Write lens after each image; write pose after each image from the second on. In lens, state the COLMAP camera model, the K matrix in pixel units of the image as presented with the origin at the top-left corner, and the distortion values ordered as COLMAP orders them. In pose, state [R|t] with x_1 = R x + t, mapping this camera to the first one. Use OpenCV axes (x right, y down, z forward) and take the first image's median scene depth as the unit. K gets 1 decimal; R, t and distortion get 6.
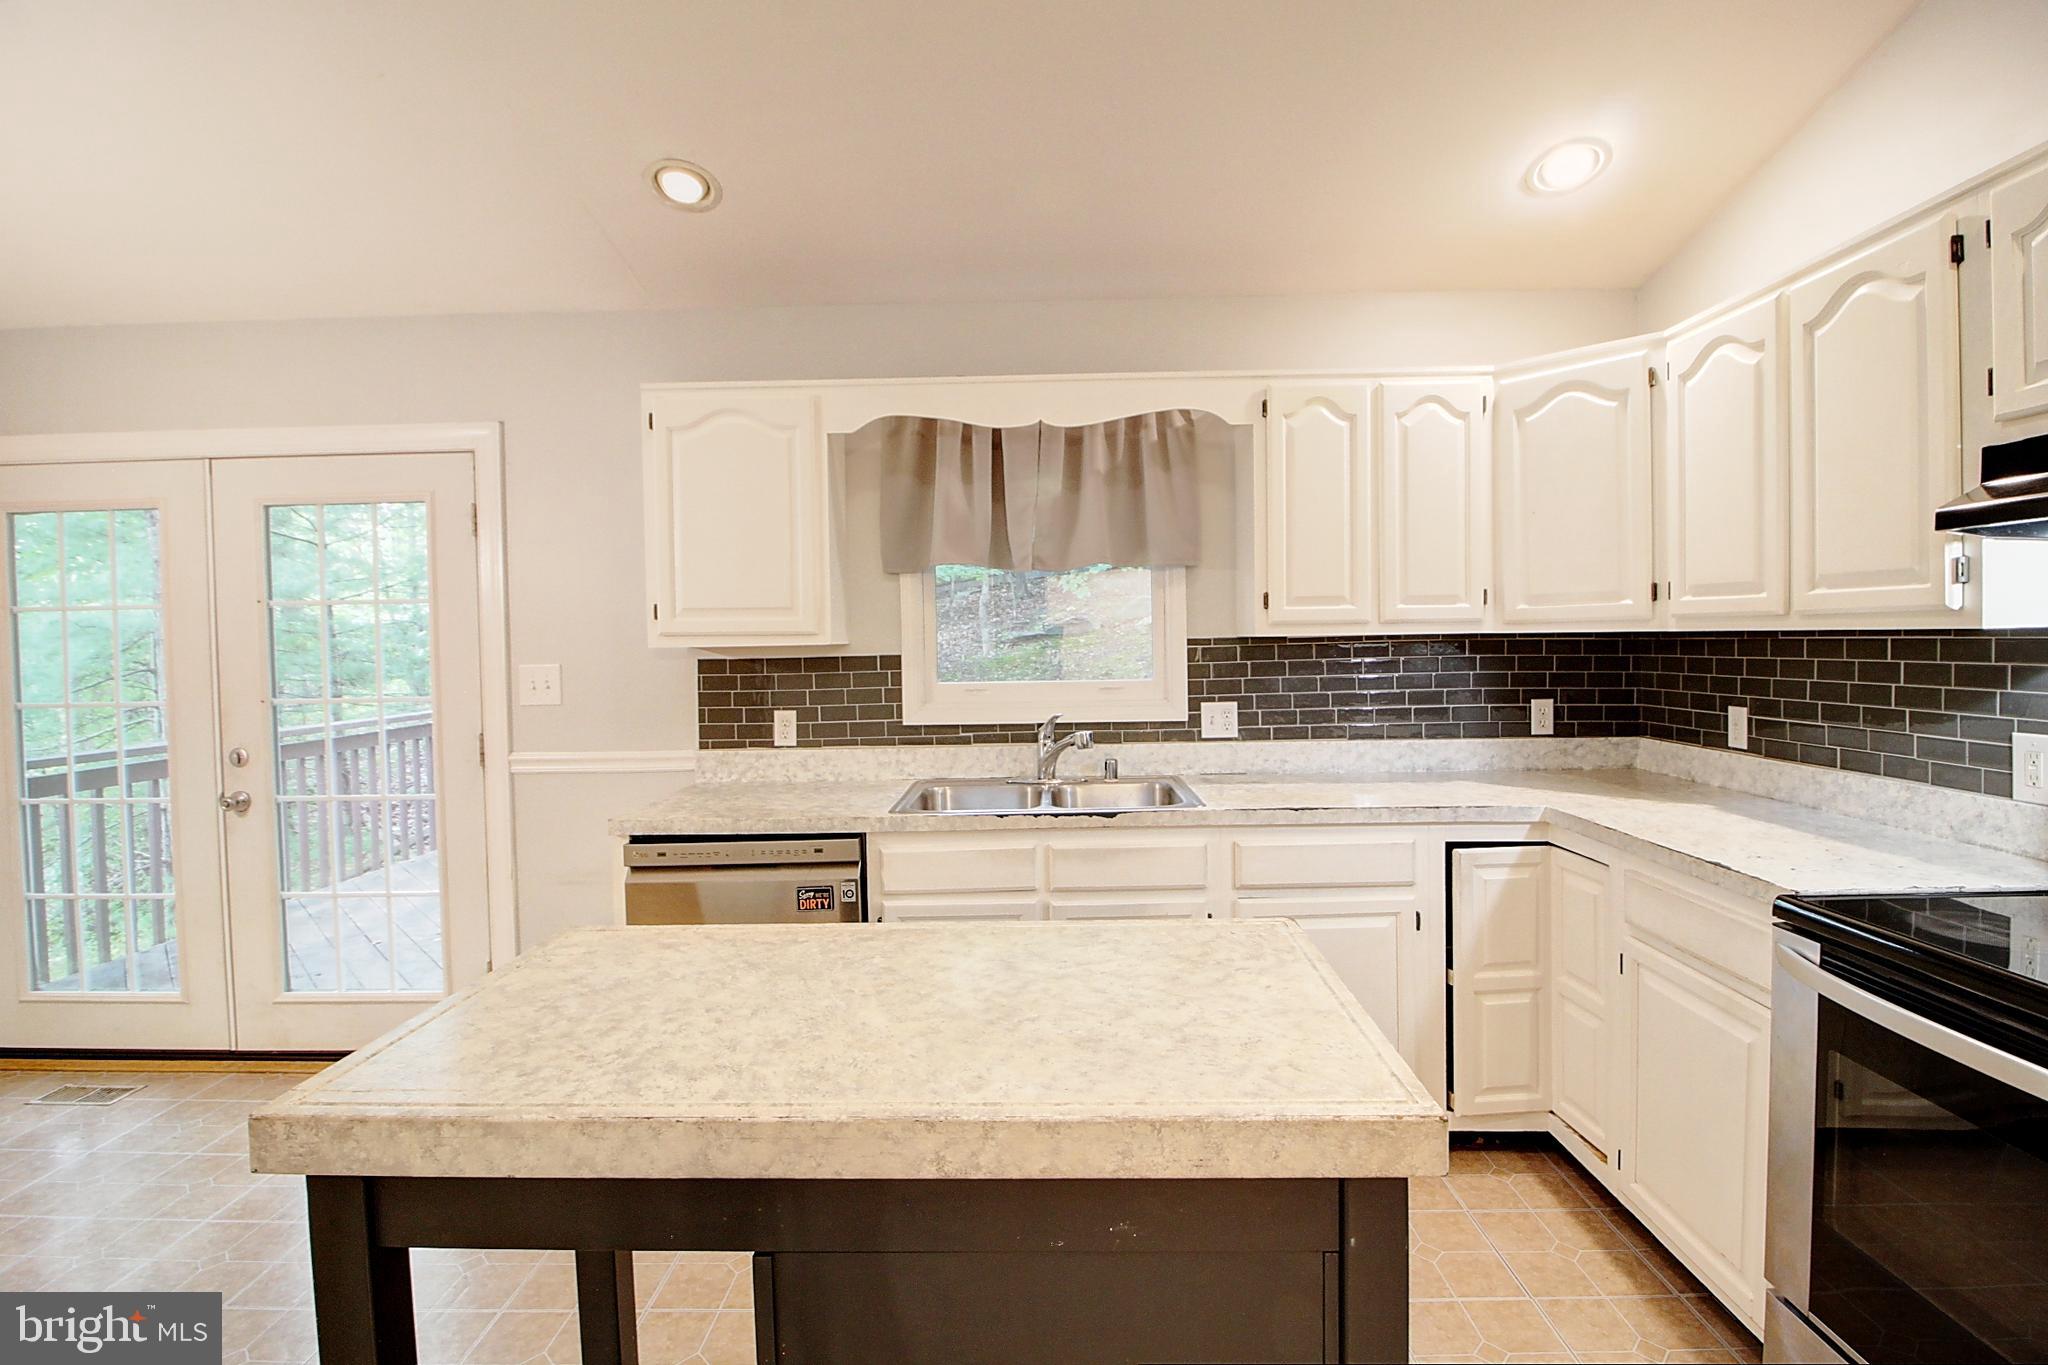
lens RADIAL K [[945.0, 0, 1035.9], [0, 945.0, 663.1], [0, 0, 1]] dist [0.001661, -0.013088]
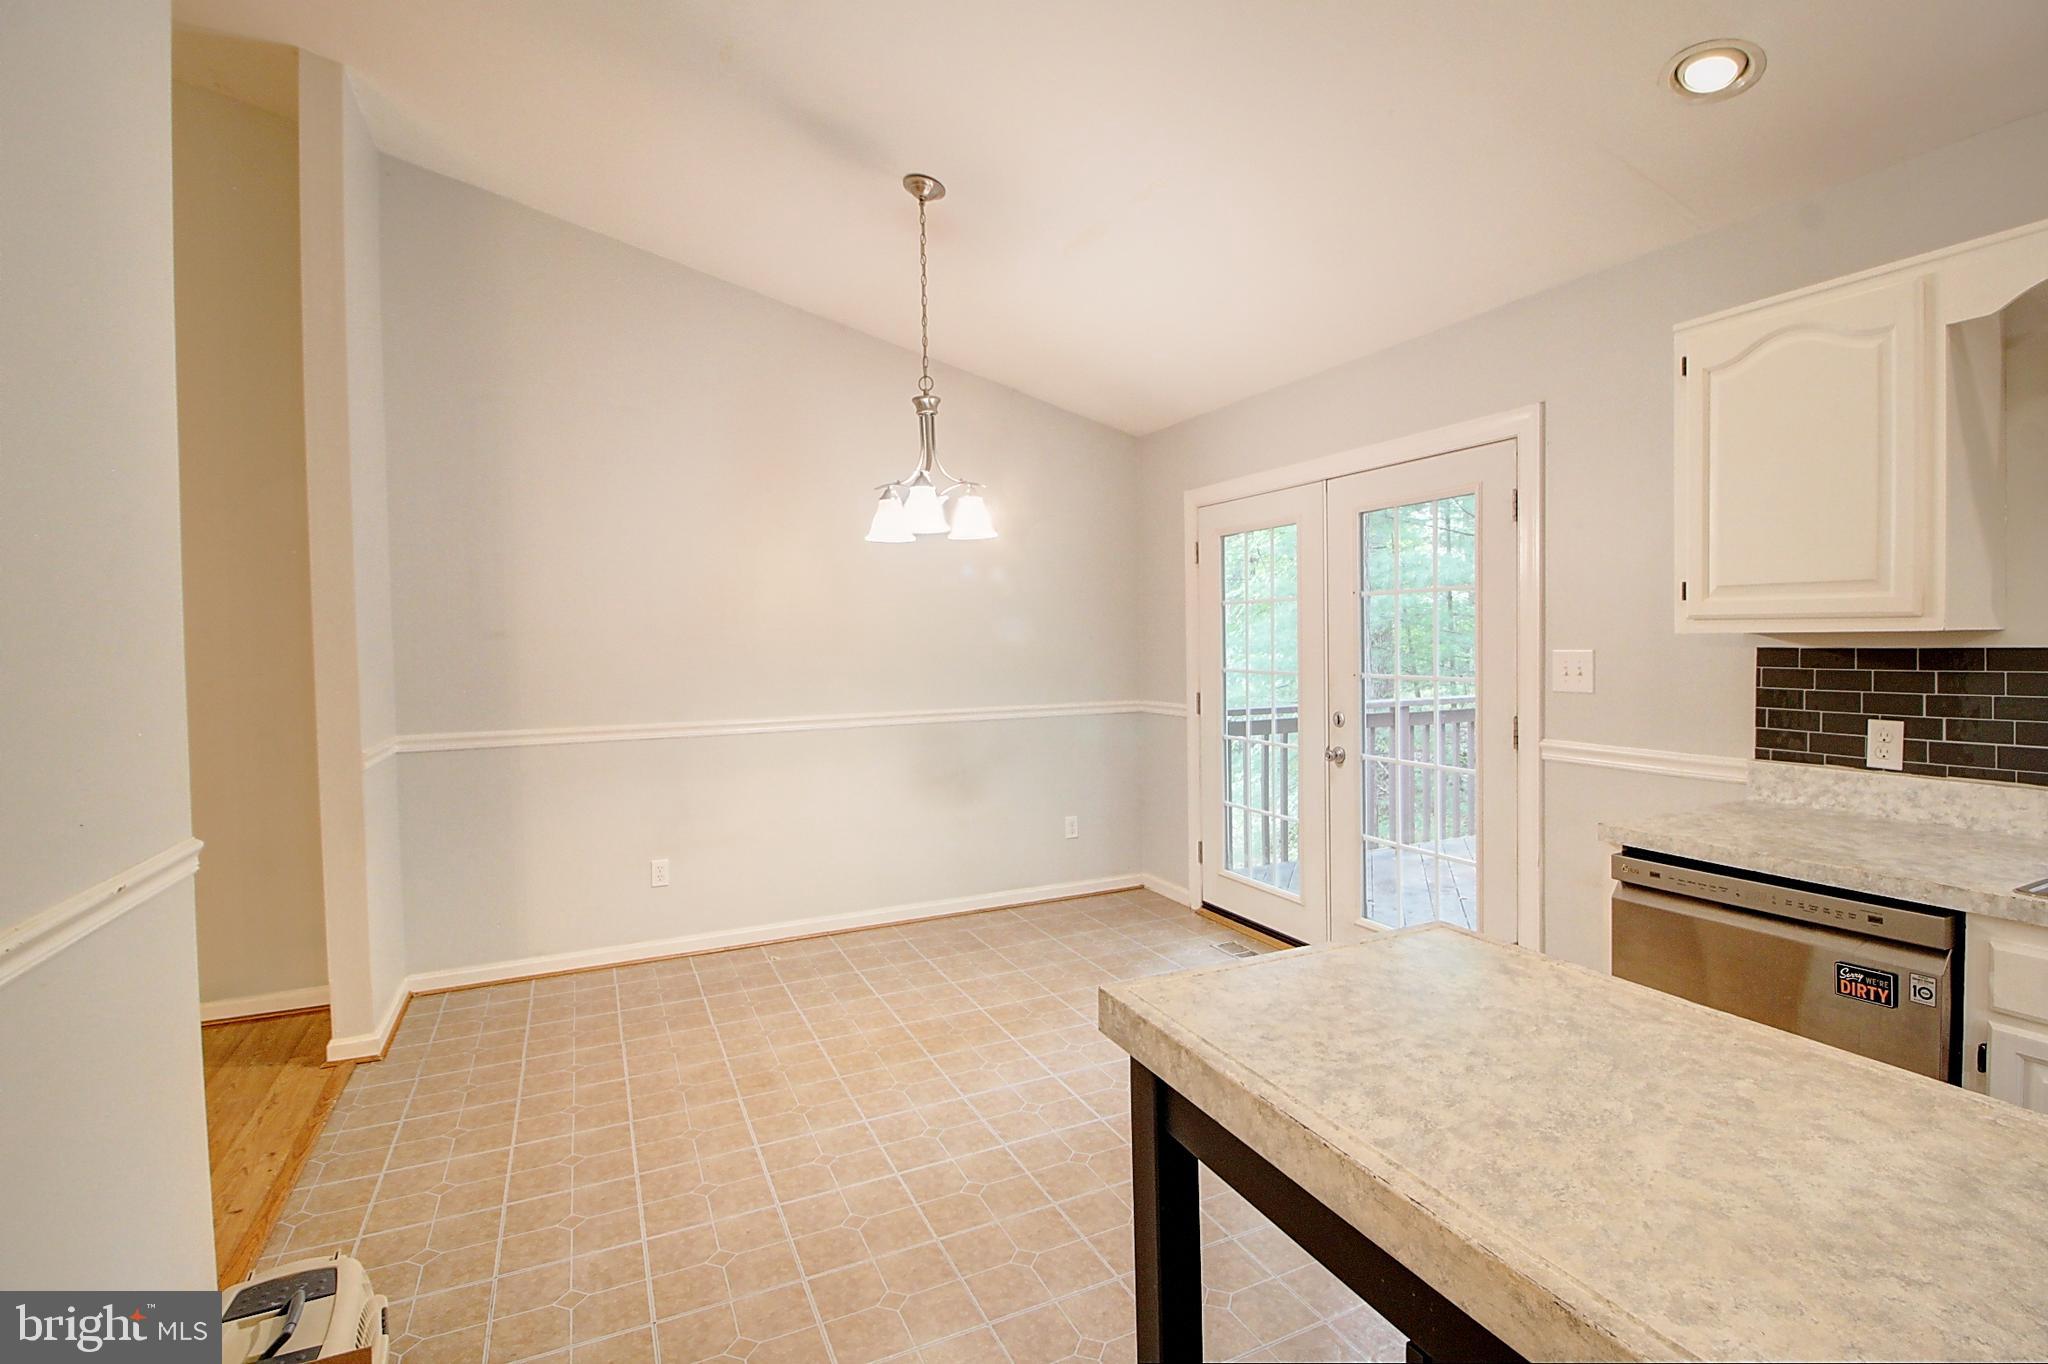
lens RADIAL K [[945.0, 0, 1035.9], [0, 945.0, 662.6], [0, 0, 1]] dist [0.001661, -0.013088]
pose [[0.446605, 0.034010, -0.894085, 0.100854], [-0.016896, 0.999420, 0.029577, -0.005396], [0.894572, 0.001897, 0.446920, 0.103064]]
